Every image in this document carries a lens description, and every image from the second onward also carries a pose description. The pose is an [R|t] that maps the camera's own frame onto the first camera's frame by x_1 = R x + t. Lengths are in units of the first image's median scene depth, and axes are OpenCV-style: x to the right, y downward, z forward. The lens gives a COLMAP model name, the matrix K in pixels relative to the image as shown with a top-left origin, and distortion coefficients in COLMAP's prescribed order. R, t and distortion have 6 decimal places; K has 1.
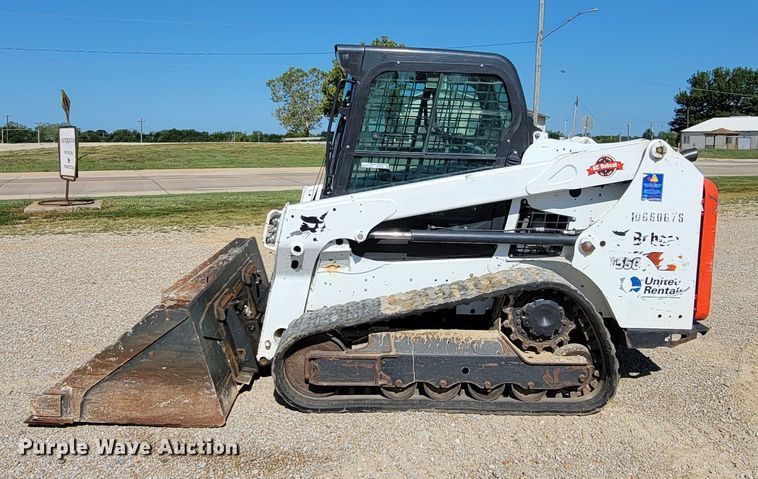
lens RADIAL K [[630.0, 0, 378.0], [0, 630.0, 194.1], [0, 0, 1]] dist [0.004923, 0.002805]
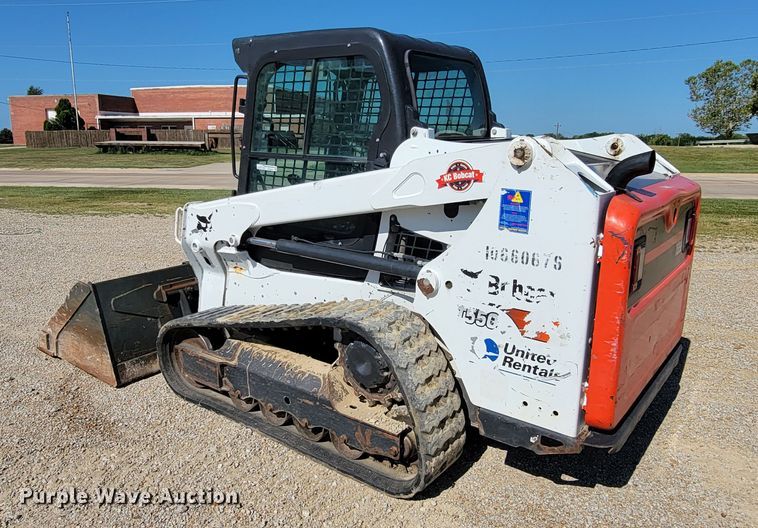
lens RADIAL K [[581.4, 0, 351.5], [0, 581.4, 263.5], [0, 0, 1]] dist [-0.001090, 0.000322]
pose [[0.772347, 0.127081, -0.622359, 0.676844], [-0.052674, 0.989222, 0.136623, -0.029969], [0.633014, -0.072738, 0.770716, 0.418804]]
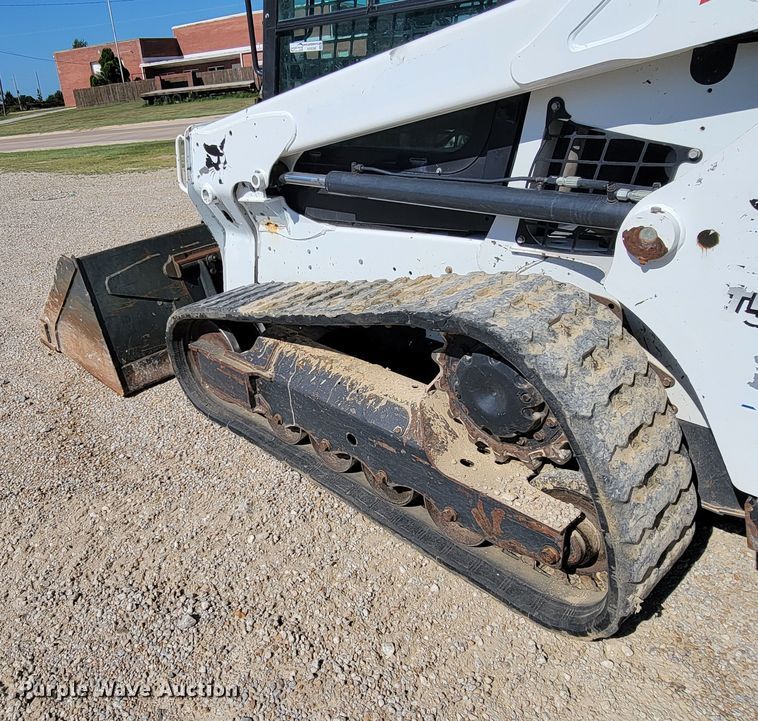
lens RADIAL K [[613.0, 0, 277.8], [0, 613.0, 360.4], [0, 0, 1]] dist [-0.005553, 0.003930]
pose [[0.618378, 0.264472, -0.740043, 0.464710], [0.034545, 0.931615, 0.361801, 0.016393], [0.785121, -0.249295, 0.566954, 0.636318]]
